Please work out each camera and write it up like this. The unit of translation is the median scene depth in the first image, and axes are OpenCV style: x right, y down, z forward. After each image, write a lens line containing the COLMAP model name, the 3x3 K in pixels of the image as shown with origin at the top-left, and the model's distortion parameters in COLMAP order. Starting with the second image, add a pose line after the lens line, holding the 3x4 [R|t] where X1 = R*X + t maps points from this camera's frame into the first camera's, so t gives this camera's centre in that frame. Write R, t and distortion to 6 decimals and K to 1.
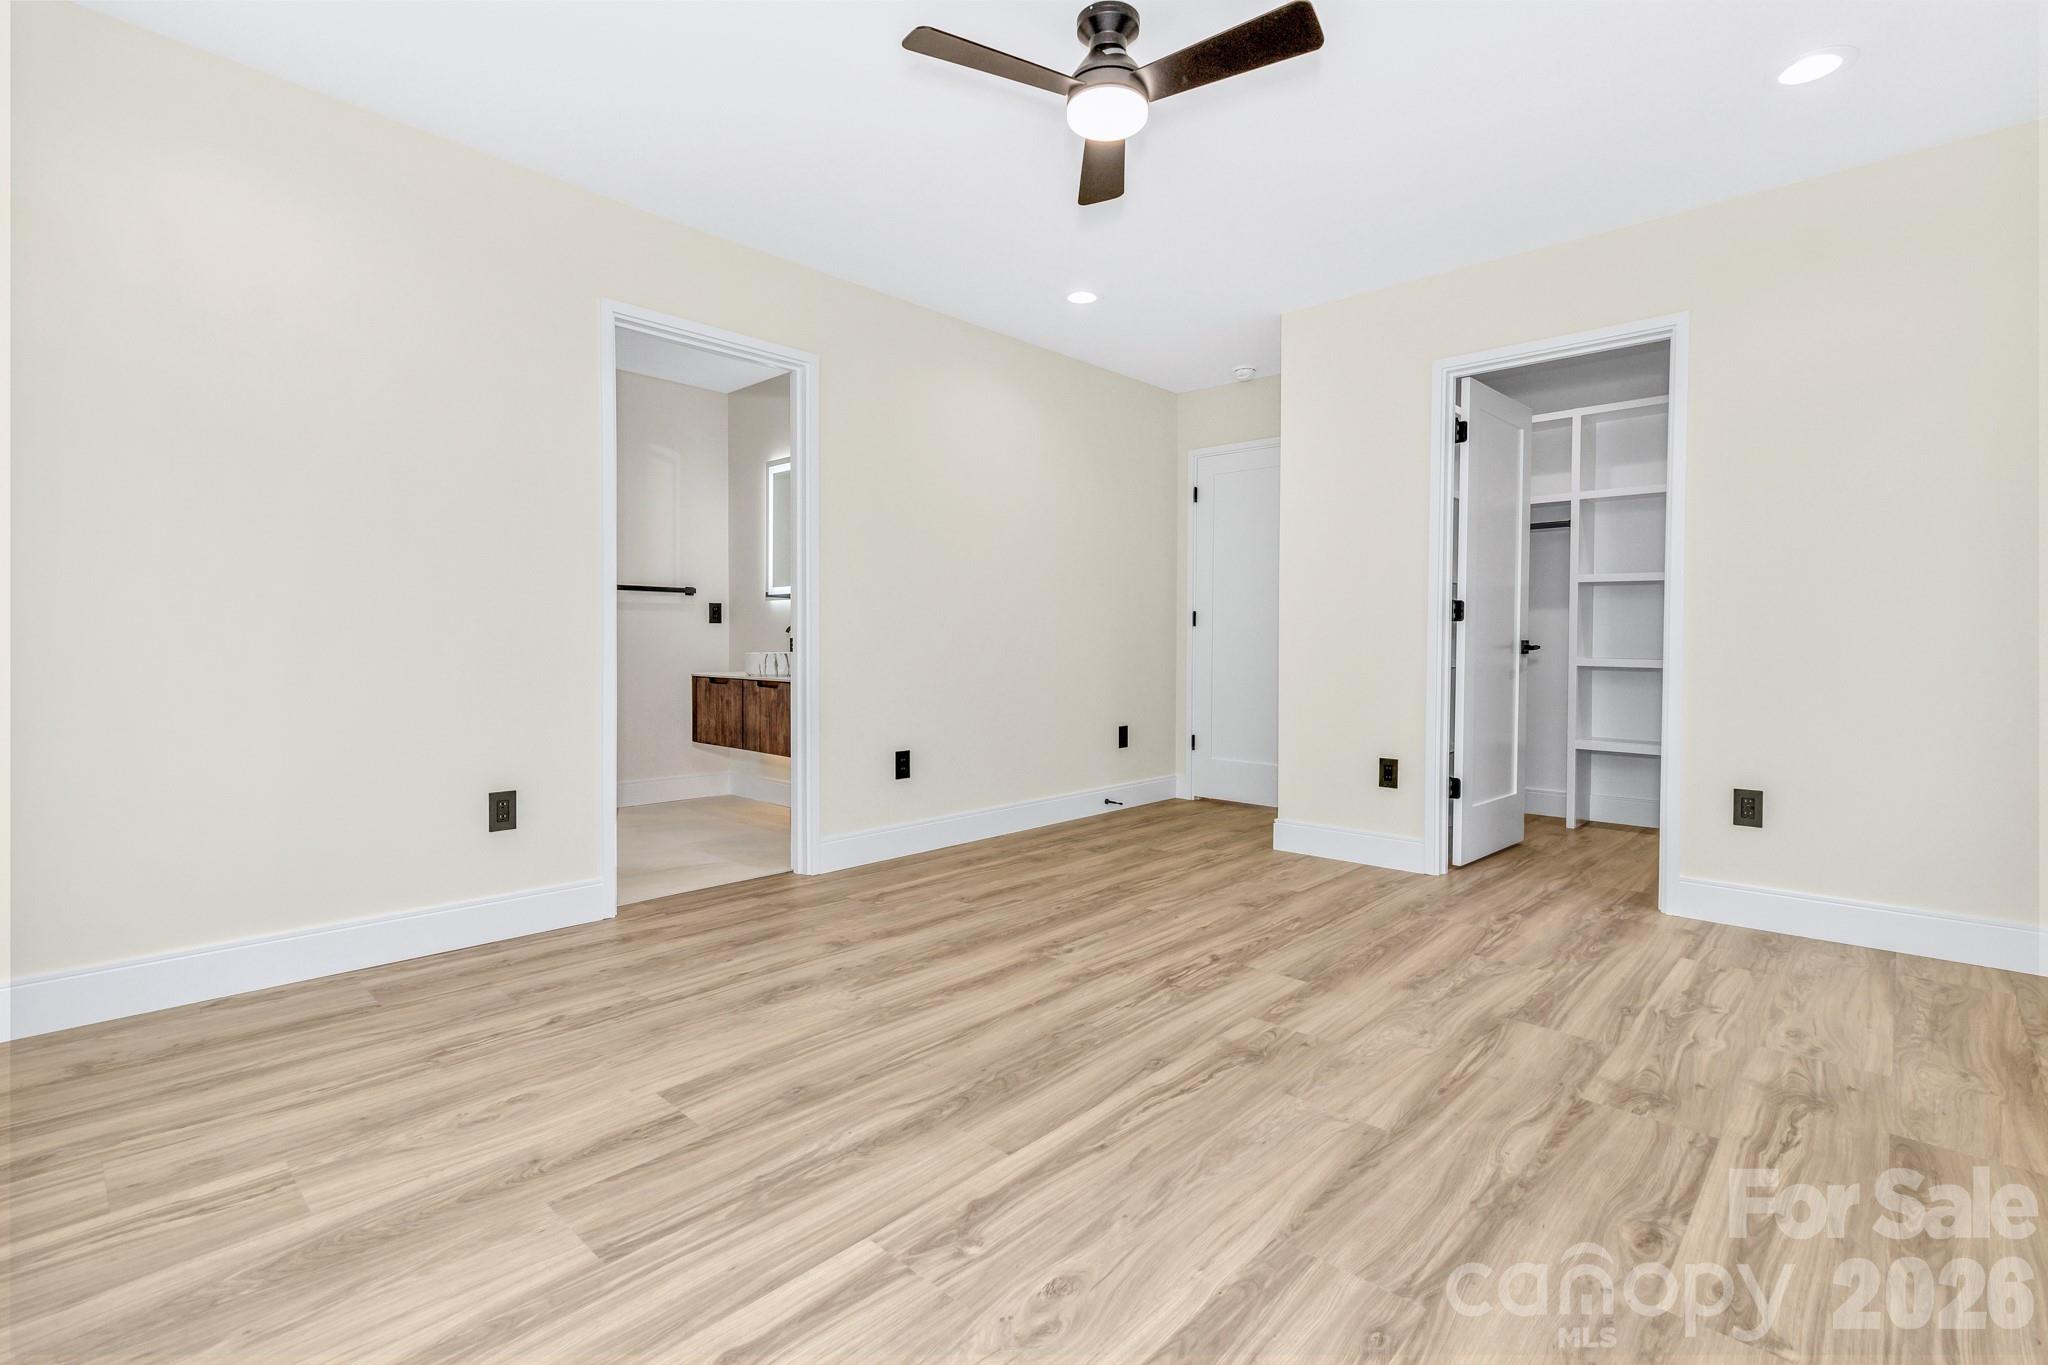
lens RADIAL K [[941.7, 0, 1028.5], [0, 941.7, 658.0], [0, 0, 1]] dist [-0.002347, 0.000095]
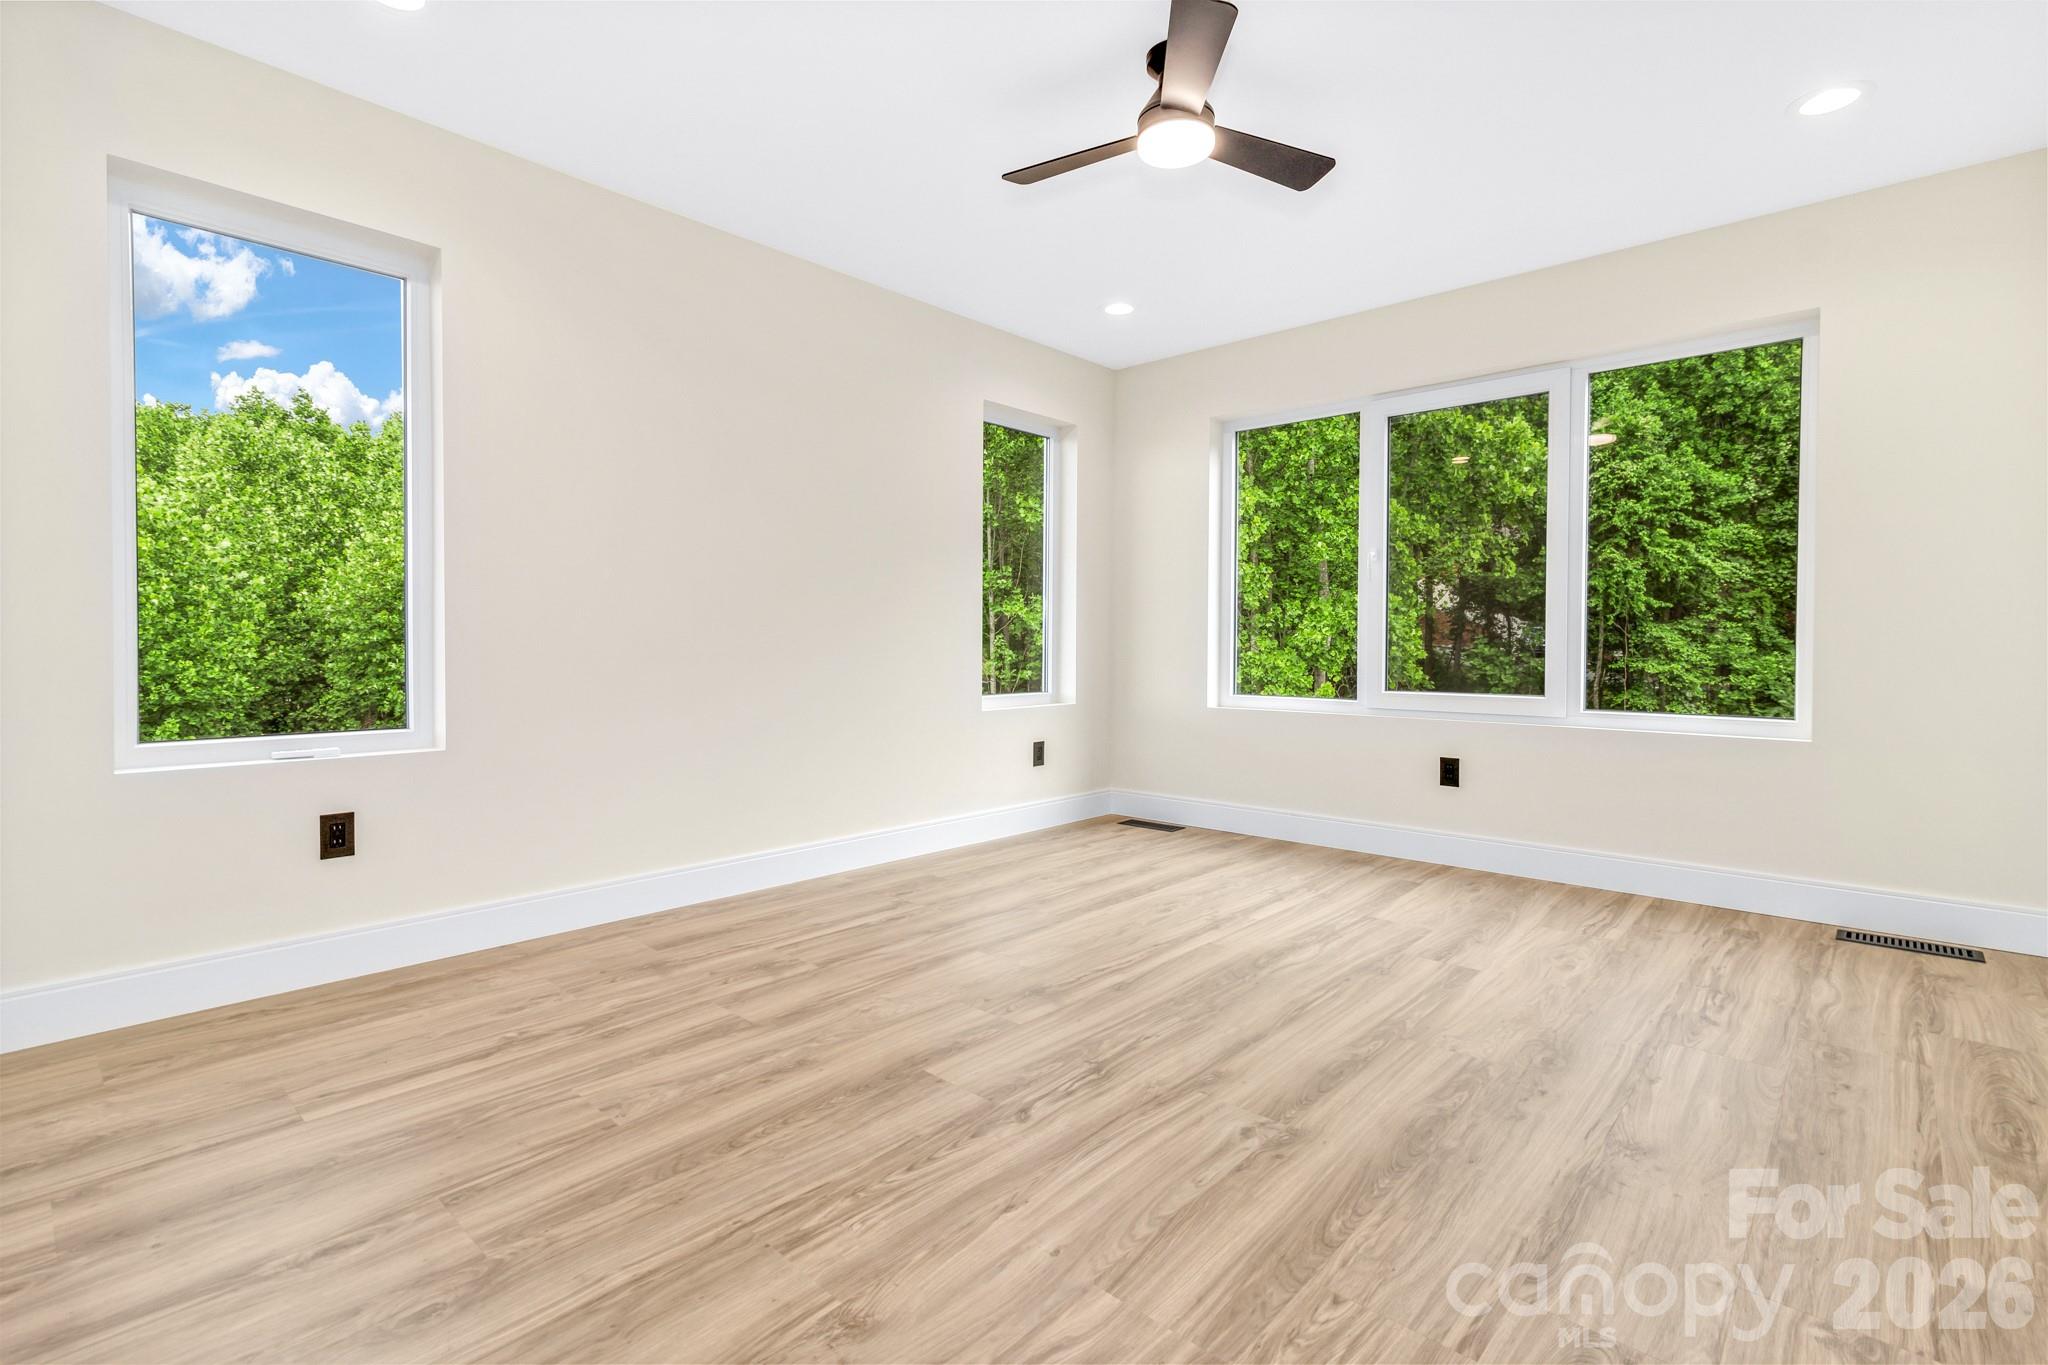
lens RADIAL K [[941.7, 0, 1028.5], [0, 941.7, 658.0], [0, 0, 1]] dist [-0.002347, 0.000095]
pose [[-0.999912, -0.008056, -0.010509, 0.231739], [-0.008452, 0.999232, 0.038253, -0.036561], [0.010193, 0.038338, -0.999213, 1.883336]]
